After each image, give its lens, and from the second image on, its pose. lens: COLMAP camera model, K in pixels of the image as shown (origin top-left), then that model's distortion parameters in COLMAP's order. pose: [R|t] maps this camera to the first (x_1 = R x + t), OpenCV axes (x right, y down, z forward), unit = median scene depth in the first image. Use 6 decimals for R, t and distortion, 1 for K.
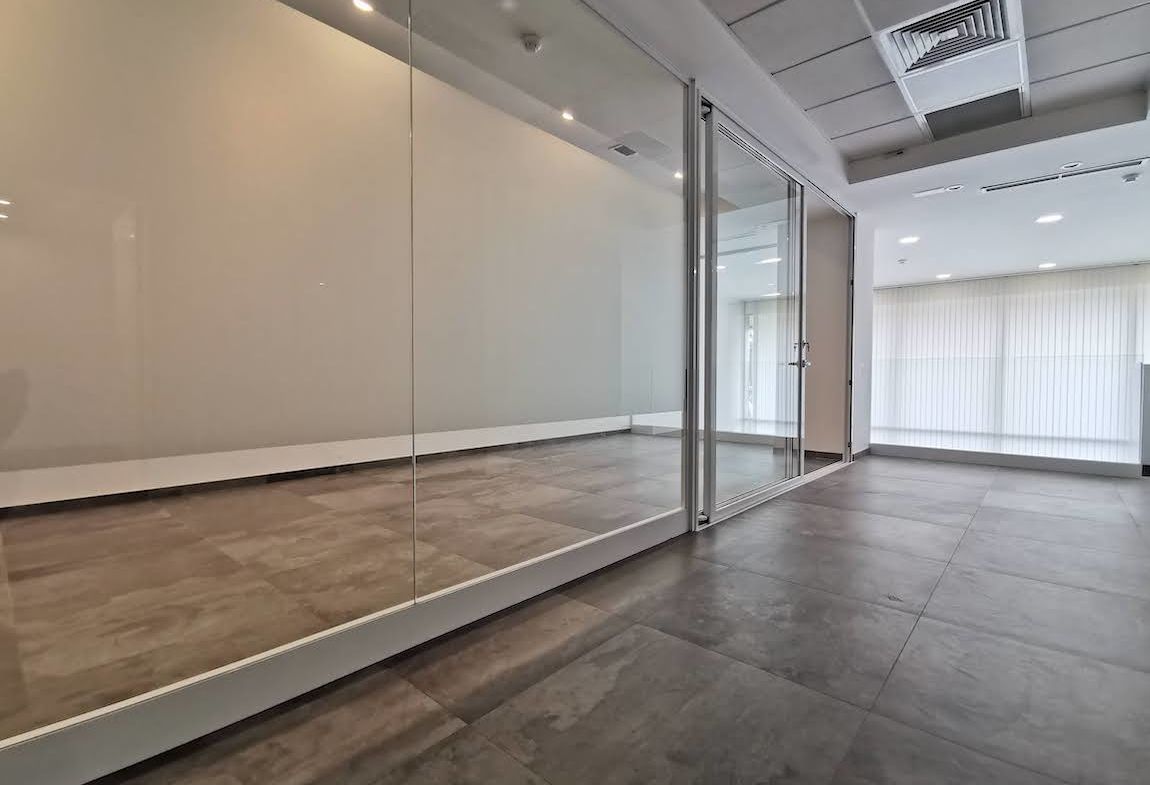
lens RADIAL K [[529.8, 0, 576.7], [0, 529.8, 394.1], [0, 0, 1]] dist [-0.000969, 0.000279]
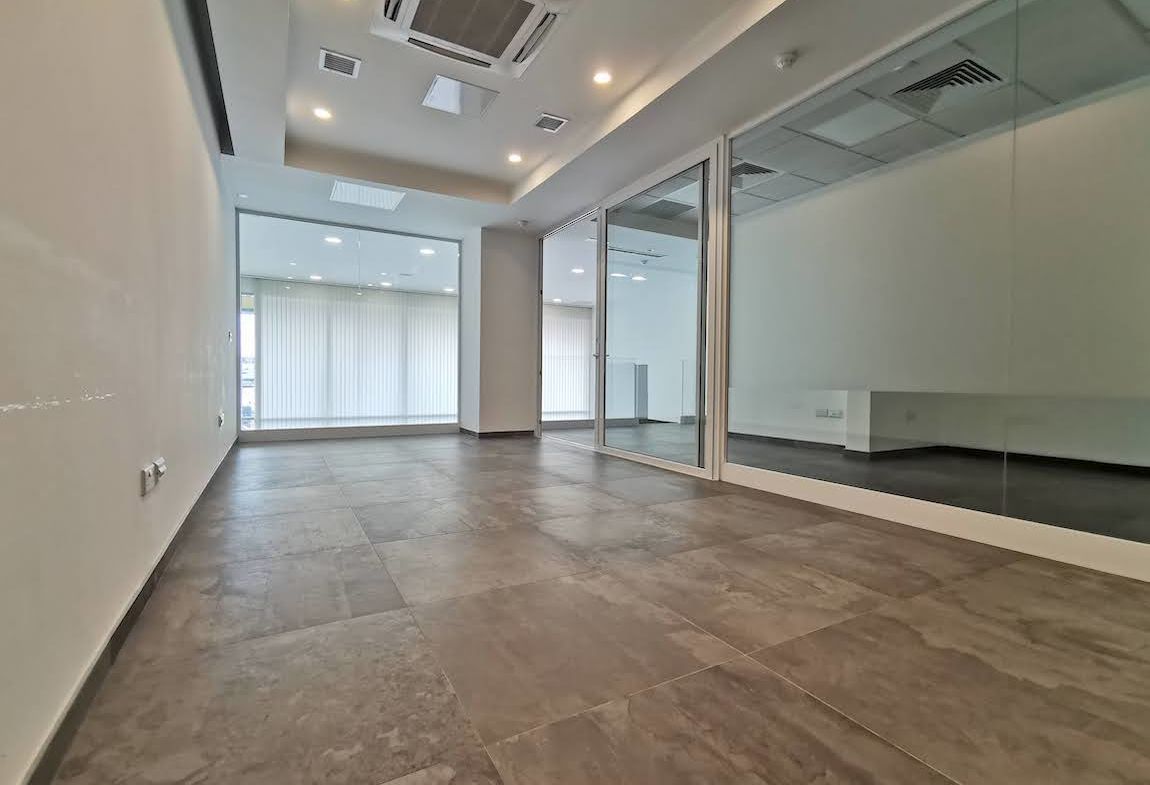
lens RADIAL K [[529.8, 0, 578.6], [0, 529.8, 391.9], [0, 0, 1]] dist [-0.000969, 0.000279]
pose [[0.308480, -0.021302, 0.950992, -1.283698], [0.013815, 0.999744, 0.017912, 0.012859], [-0.951131, 0.007613, 0.308695, 1.044994]]
